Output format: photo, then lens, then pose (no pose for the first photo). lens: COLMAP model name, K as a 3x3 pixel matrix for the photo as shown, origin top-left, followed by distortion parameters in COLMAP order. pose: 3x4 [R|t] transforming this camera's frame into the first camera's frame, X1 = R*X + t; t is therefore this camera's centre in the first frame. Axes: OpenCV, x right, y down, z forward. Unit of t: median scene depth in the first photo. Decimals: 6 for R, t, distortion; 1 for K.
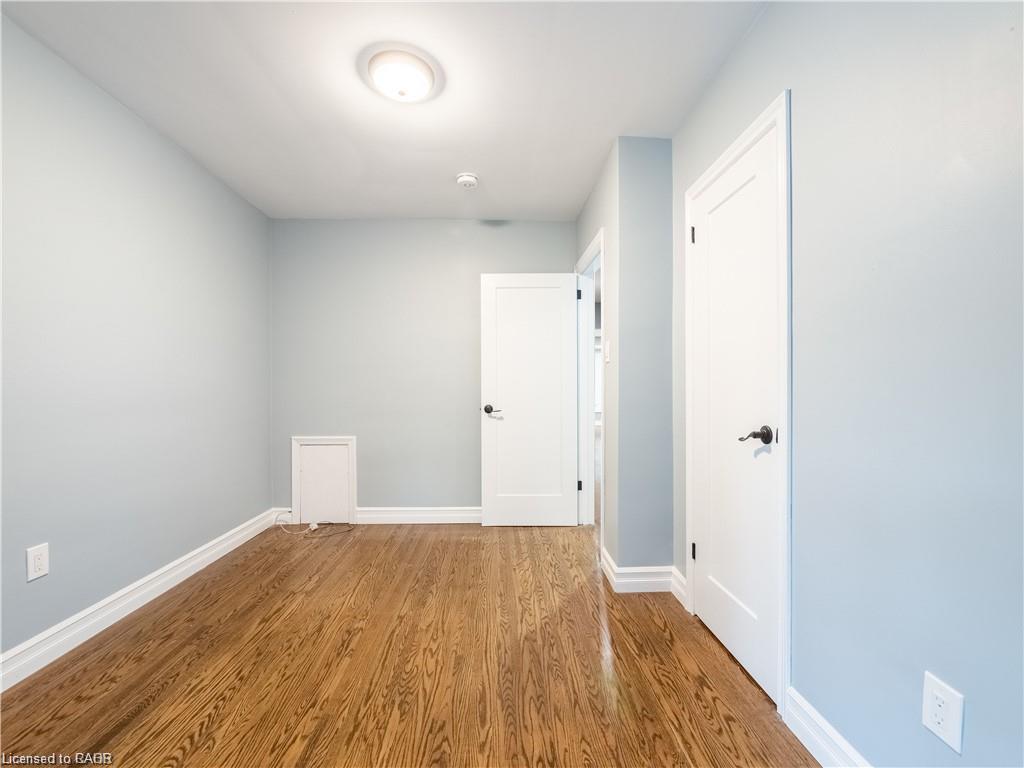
lens RADIAL K [[430.3, 0, 512.3], [0, 430.3, 389.7], [0, 0, 1]] dist [-0.008187, 0.000056]
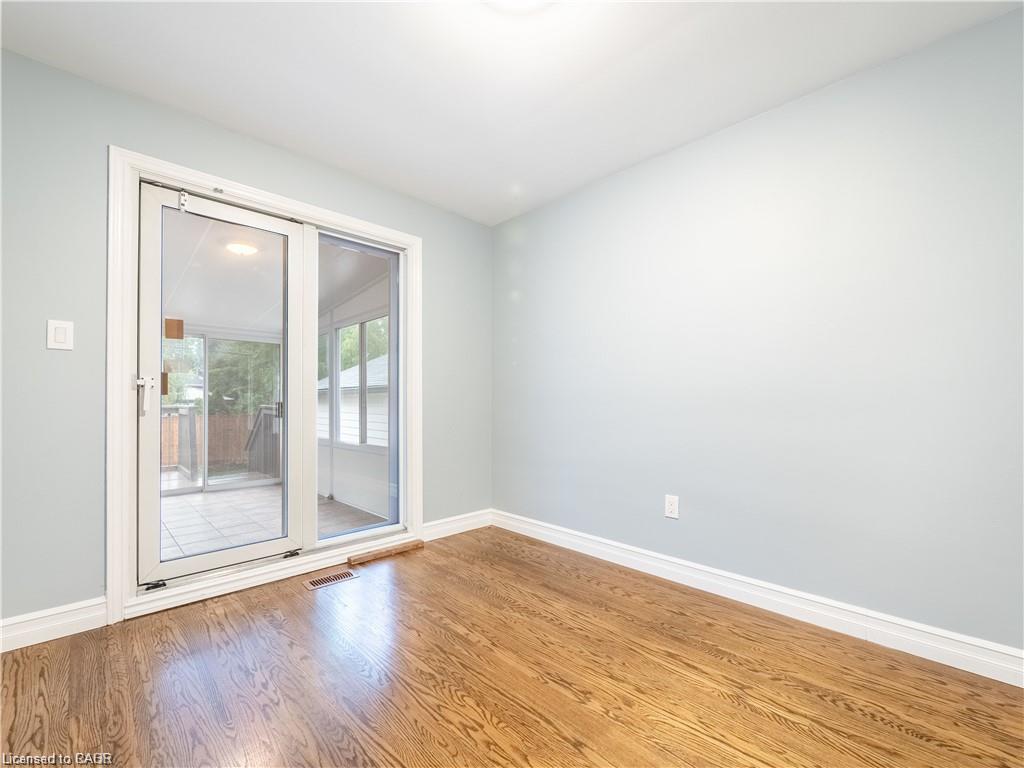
lens RADIAL K [[430.3, 0, 515.9], [0, 430.3, 389.6], [0, 0, 1]] dist [-0.008187, 0.000056]
pose [[-0.729600, -0.014851, -0.683713, 0.296929], [-0.004901, 0.999852, -0.016488, 0.027140], [0.683857, -0.008679, -0.729565, 1.717015]]
